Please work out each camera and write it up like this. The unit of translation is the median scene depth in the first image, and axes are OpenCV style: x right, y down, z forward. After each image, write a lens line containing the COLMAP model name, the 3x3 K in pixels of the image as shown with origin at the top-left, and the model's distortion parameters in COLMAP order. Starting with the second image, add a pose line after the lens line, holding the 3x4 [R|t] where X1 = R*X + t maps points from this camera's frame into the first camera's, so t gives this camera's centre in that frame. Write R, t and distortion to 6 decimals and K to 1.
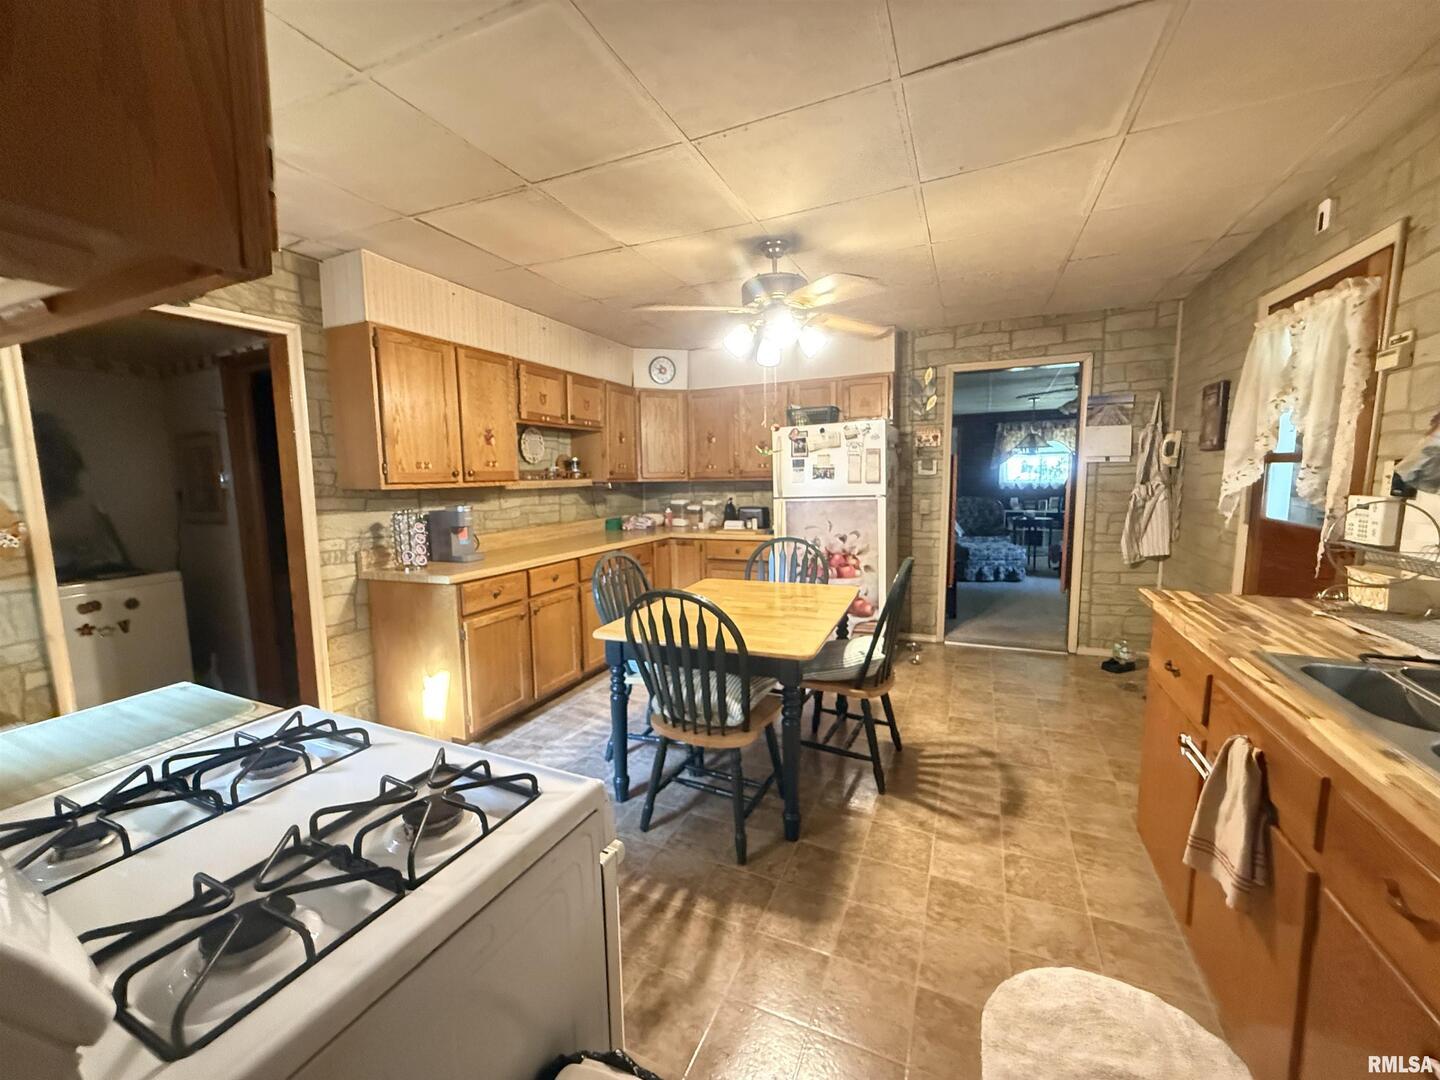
lens RADIAL K [[579.0, 0, 716.6], [0, 579.0, 537.3], [0, 0, 1]] dist [-0.001753, -0.000166]
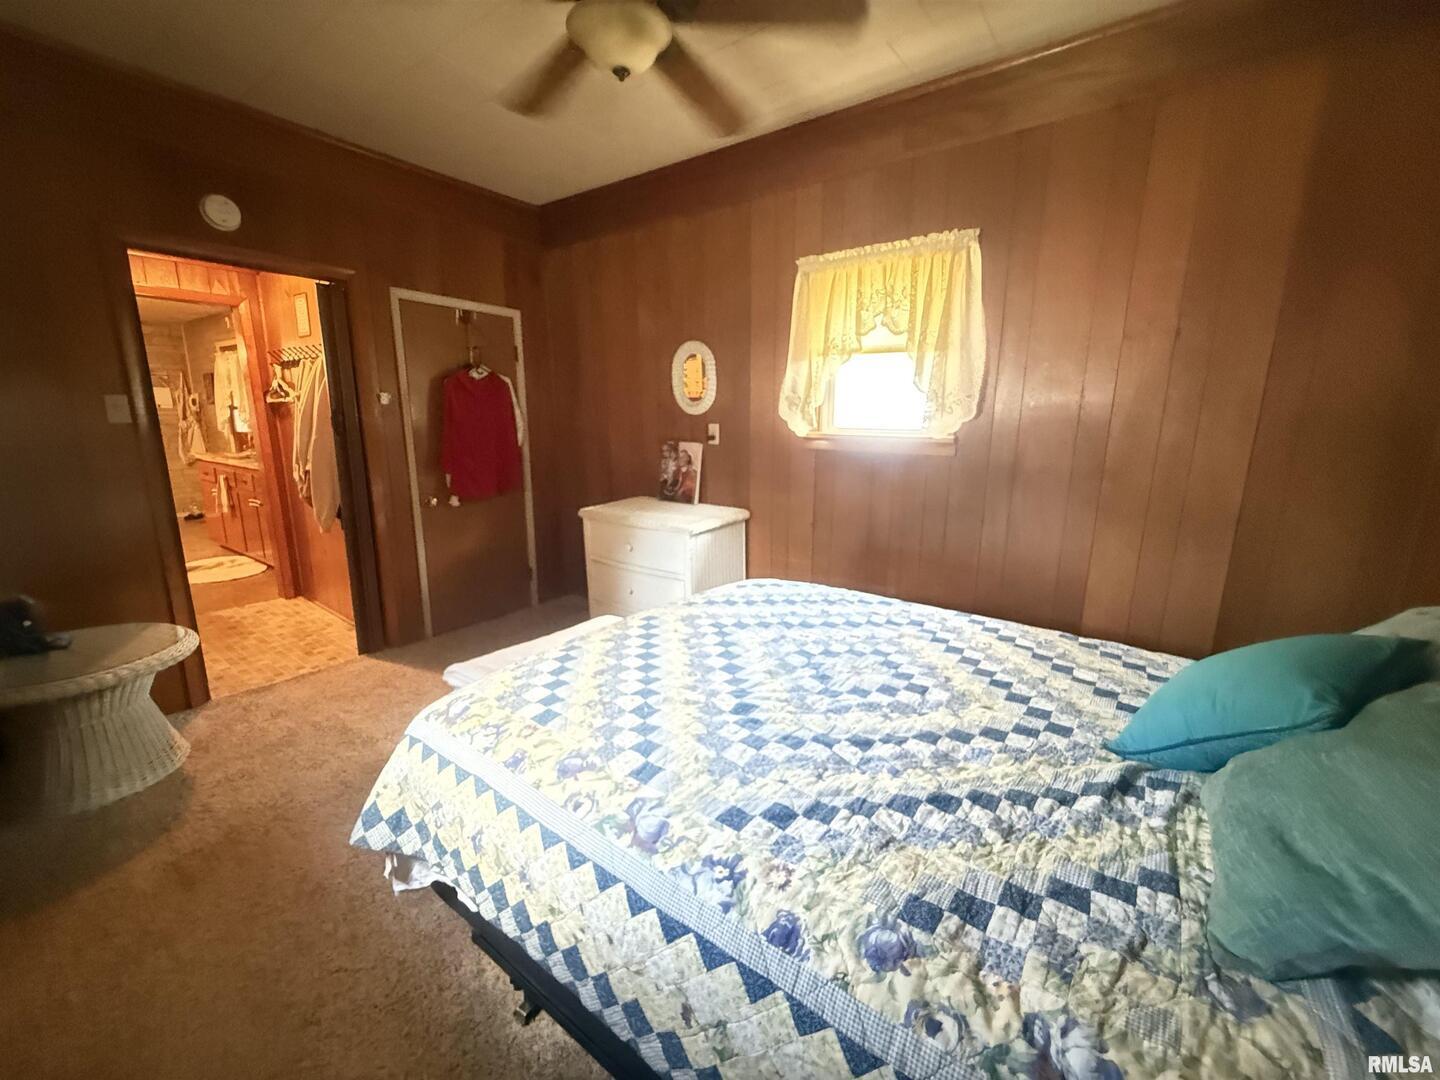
lens RADIAL K [[579.0, 0, 718.0], [0, 579.0, 538.7], [0, 0, 1]] dist [-0.001753, -0.000166]
pose [[0.207540, -0.180535, 0.961423, -0.818625], [0.105602, 0.981214, 0.161455, 0.173369], [-0.972510, 0.068020, 0.222706, -1.135558]]
